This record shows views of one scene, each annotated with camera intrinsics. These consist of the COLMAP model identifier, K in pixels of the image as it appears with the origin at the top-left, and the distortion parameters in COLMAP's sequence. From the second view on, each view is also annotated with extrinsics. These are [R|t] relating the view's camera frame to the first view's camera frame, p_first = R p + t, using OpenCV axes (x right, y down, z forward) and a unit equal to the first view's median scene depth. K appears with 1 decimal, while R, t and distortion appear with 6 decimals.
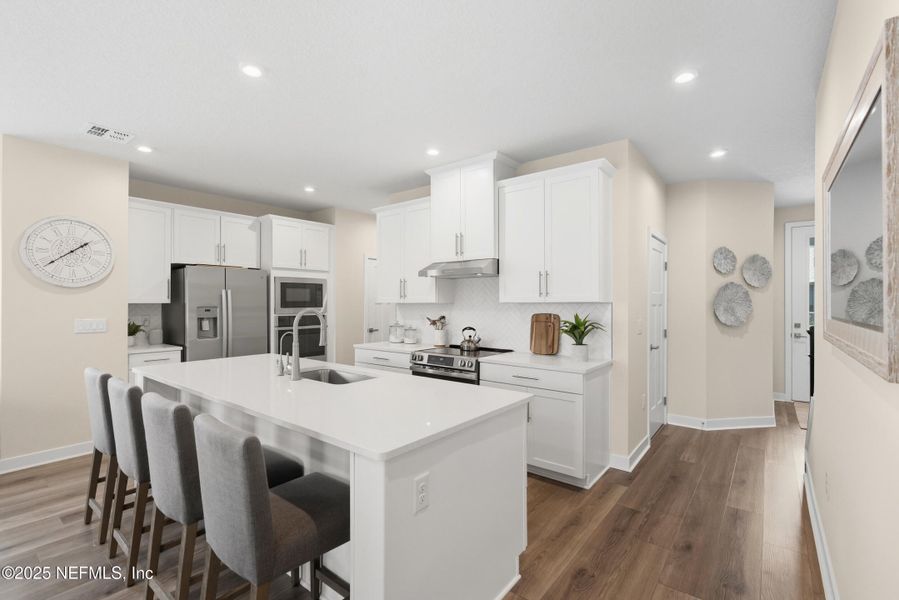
lens RADIAL K [[404.3, 0, 449.5], [0, 404.3, 300.0], [0, 0, 1]] dist [-0.001552, -0.000078]
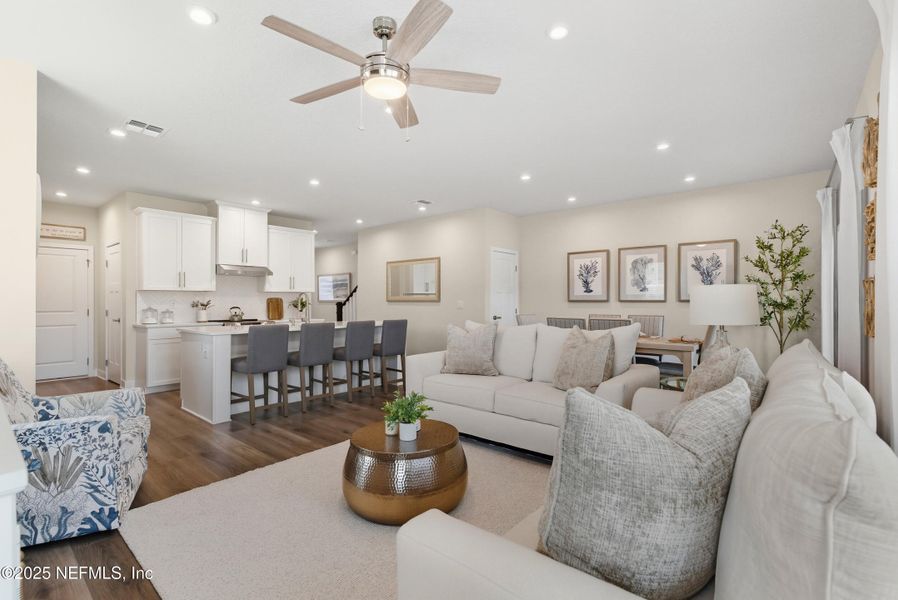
lens RADIAL K [[407.3, 0, 449.0], [0, 407.3, 300.0], [0, 0, 1]] dist [0.001100, 0.000929]
pose [[0.031273, 0.001602, 0.999510, -1.436426], [-0.003750, 0.999992, -0.001485, 0.038176], [-0.999504, -0.003701, 0.031279, 0.107218]]
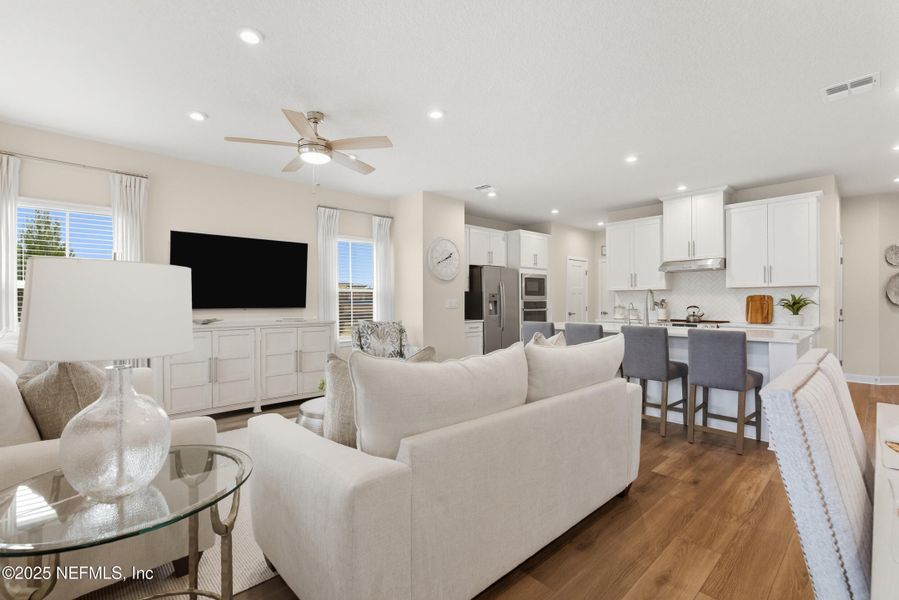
lens RADIAL K [[404.3, 0, 449.5], [0, 404.3, 300.0], [0, 0, 1]] dist [-0.001552, -0.000078]
pose [[0.988578, -0.003902, -0.150661, -0.557721], [0.004190, 0.999990, 0.001597, 0.038260], [0.150653, -0.002210, 0.988584, -0.517136]]
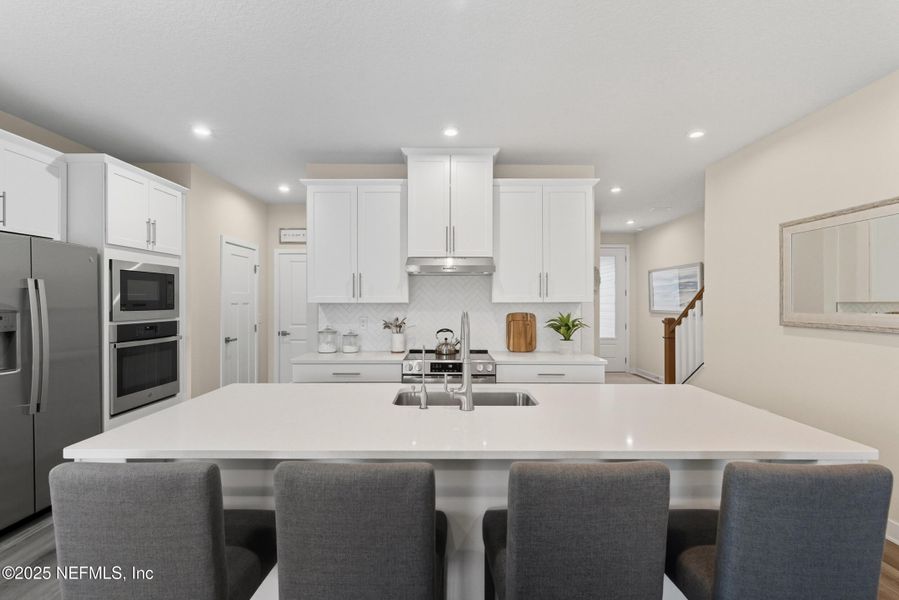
lens RADIAL K [[404.3, 0, 449.5], [0, 404.3, 300.0], [0, 0, 1]] dist [-0.001552, -0.000078]
pose [[0.780030, 0.002066, 0.625738, -0.493188], [-0.003850, 0.999991, 0.001498, -0.000540], [-0.625730, -0.003578, 0.780032, 0.257896]]
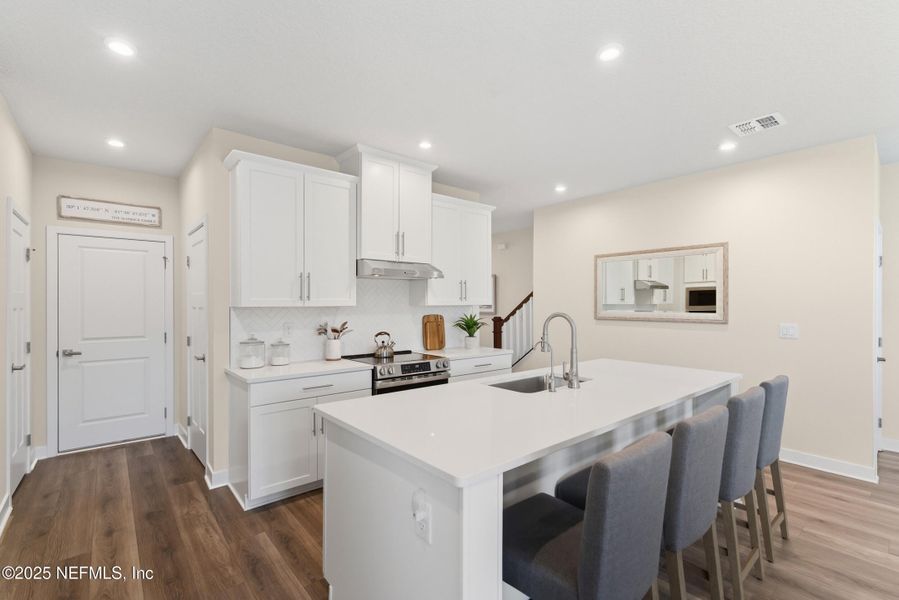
lens RADIAL K [[407.7, 0, 449.5], [0, 407.7, 300.0], [0, 0, 1]] dist [0.001100, 0.000929]
pose [[0.196164, 0.009911, 0.980521, -0.792707], [-0.003559, 0.999950, -0.009395, 0.001747], [-0.980565, -0.001647, 0.196190, 0.629240]]
